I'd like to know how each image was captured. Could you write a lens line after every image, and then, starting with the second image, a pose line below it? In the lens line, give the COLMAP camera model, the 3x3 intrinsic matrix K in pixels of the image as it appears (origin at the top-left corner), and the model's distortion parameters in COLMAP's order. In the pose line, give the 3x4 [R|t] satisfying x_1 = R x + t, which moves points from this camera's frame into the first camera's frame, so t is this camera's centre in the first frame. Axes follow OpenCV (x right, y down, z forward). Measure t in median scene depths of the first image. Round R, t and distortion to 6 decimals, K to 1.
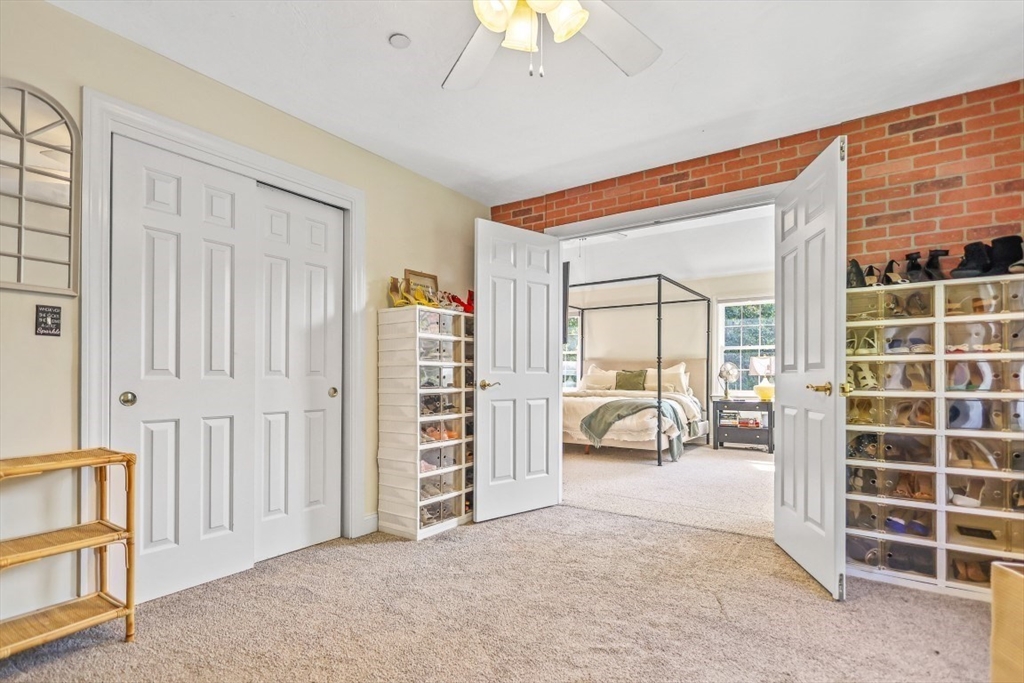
lens RADIAL K [[496.2, 0, 508.9], [0, 496.2, 370.3], [0, 0, 1]] dist [0.000771, 0.000345]
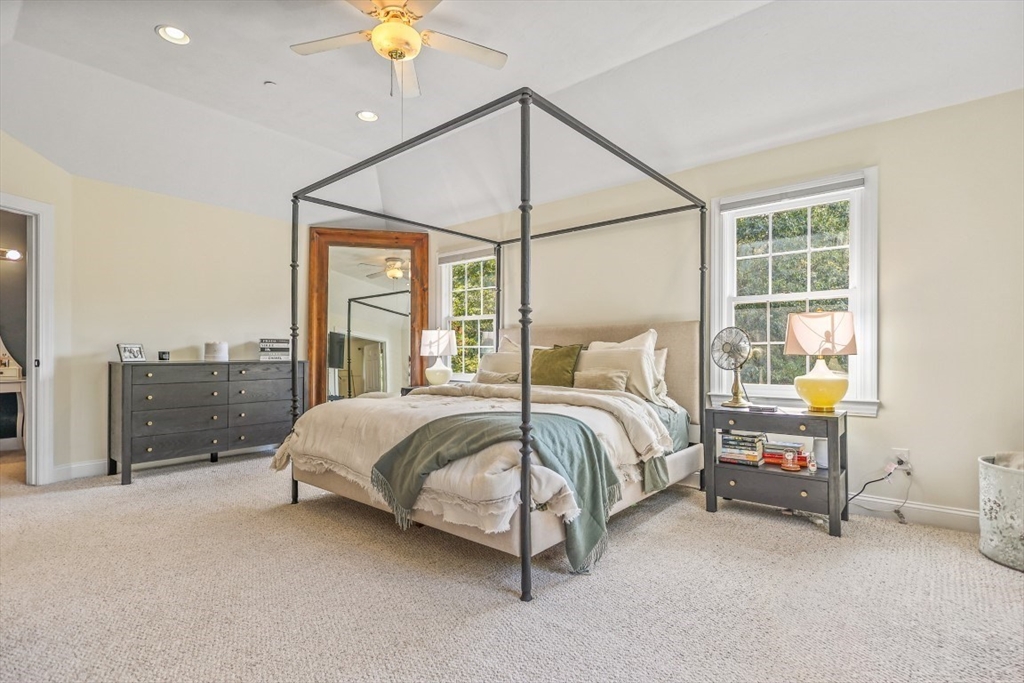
lens RADIAL K [[484.4, 0, 511.2], [0, 484.4, 347.0], [0, 0, 1]] dist [0.000379, 0.000590]
pose [[0.995731, -0.005688, -0.092131, 0.288440], [0.005622, 0.999984, -0.000972, 0.002347], [0.092135, 0.000450, 0.995746, 0.558233]]
